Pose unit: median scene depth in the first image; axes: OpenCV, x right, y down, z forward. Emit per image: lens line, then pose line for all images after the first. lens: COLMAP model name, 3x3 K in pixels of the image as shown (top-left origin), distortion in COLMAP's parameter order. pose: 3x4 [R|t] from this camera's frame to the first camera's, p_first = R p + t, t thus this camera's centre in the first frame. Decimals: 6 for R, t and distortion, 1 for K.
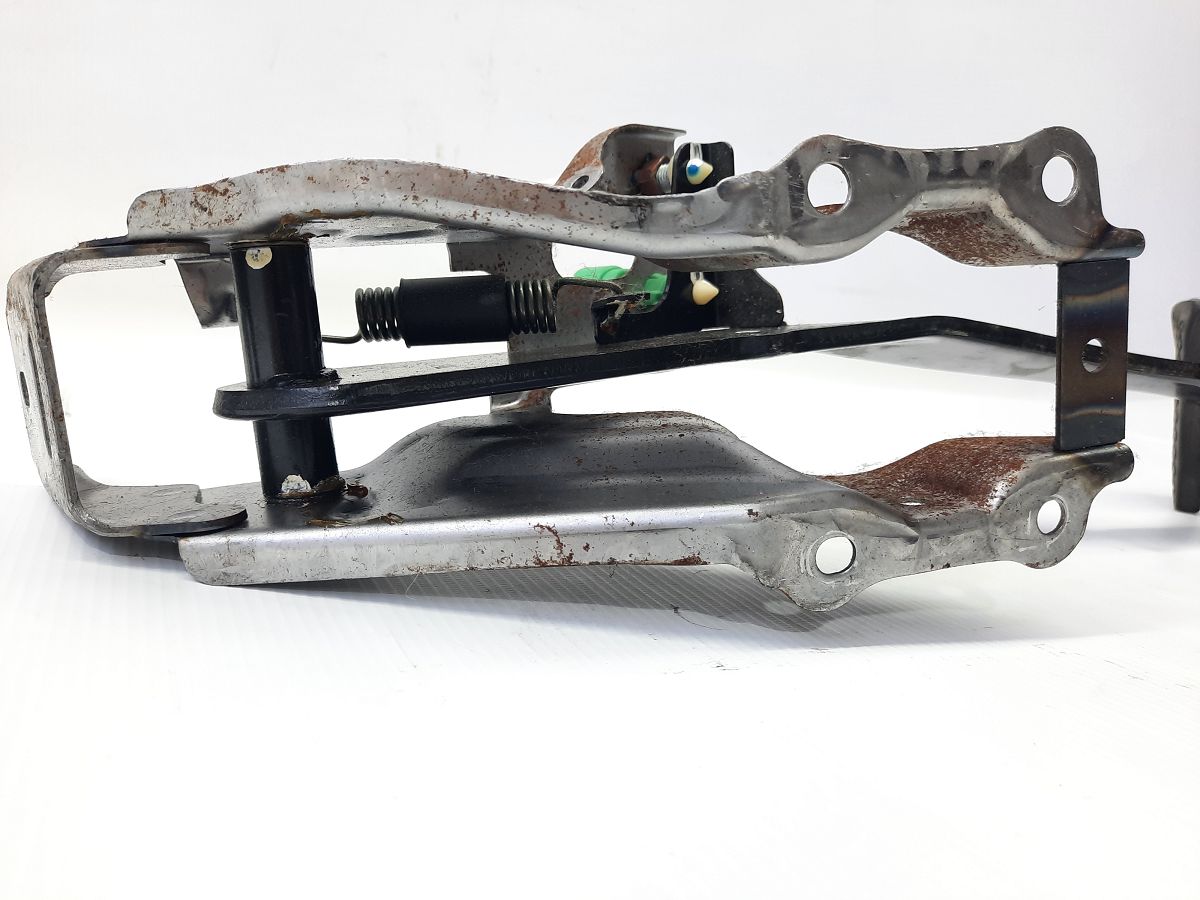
lens RADIAL K [[892.2, 0, 601.9], [0, 892.2, 454.1], [0, 0, 1]] dist [0.085908, -0.158528]
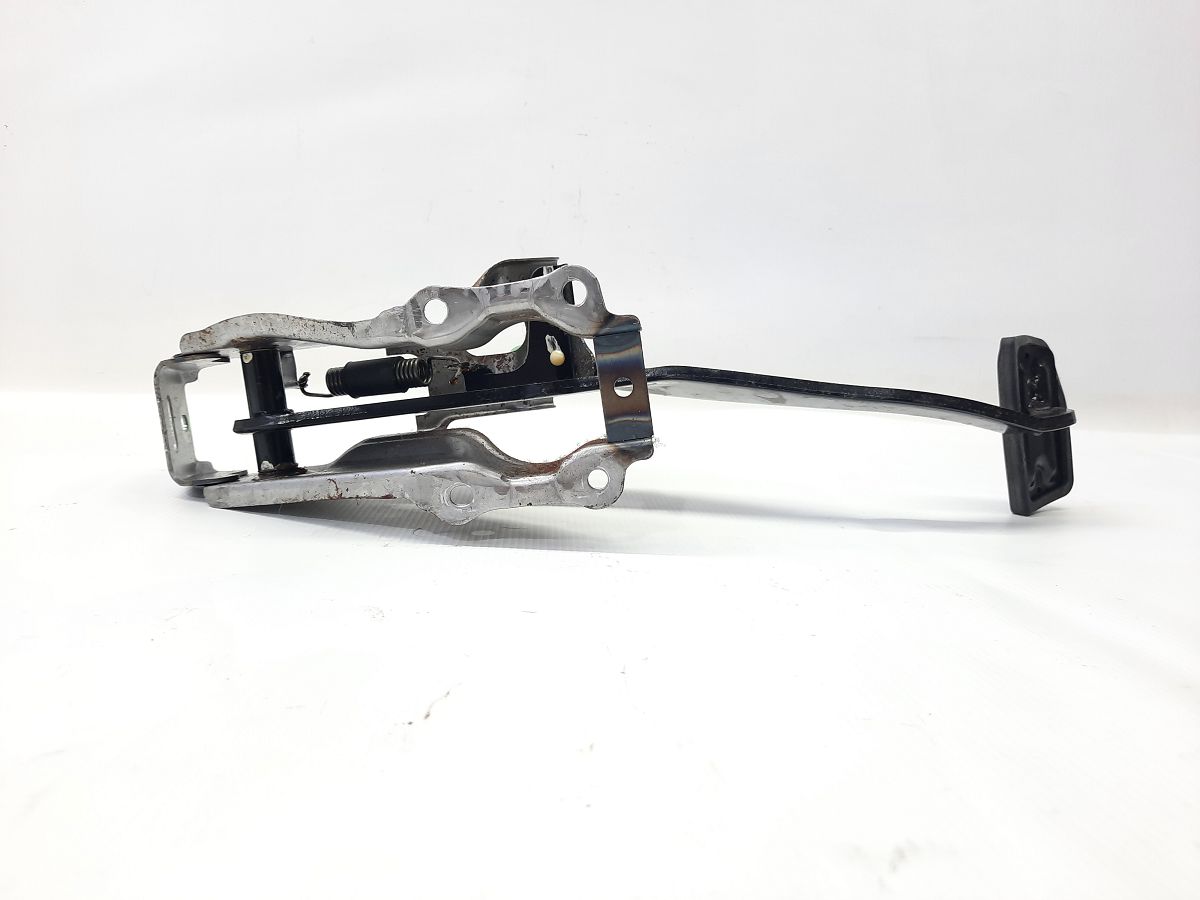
lens RADIAL K [[892.2, 0, 601.9], [0, 892.2, 454.1], [0, 0, 1]] dist [0.085908, -0.158528]
pose [[0.918947, -0.012942, -0.394169, 1.241505], [-0.013244, 0.997885, -0.063641, 0.136319], [0.394159, 0.063703, 0.916832, -0.616537]]
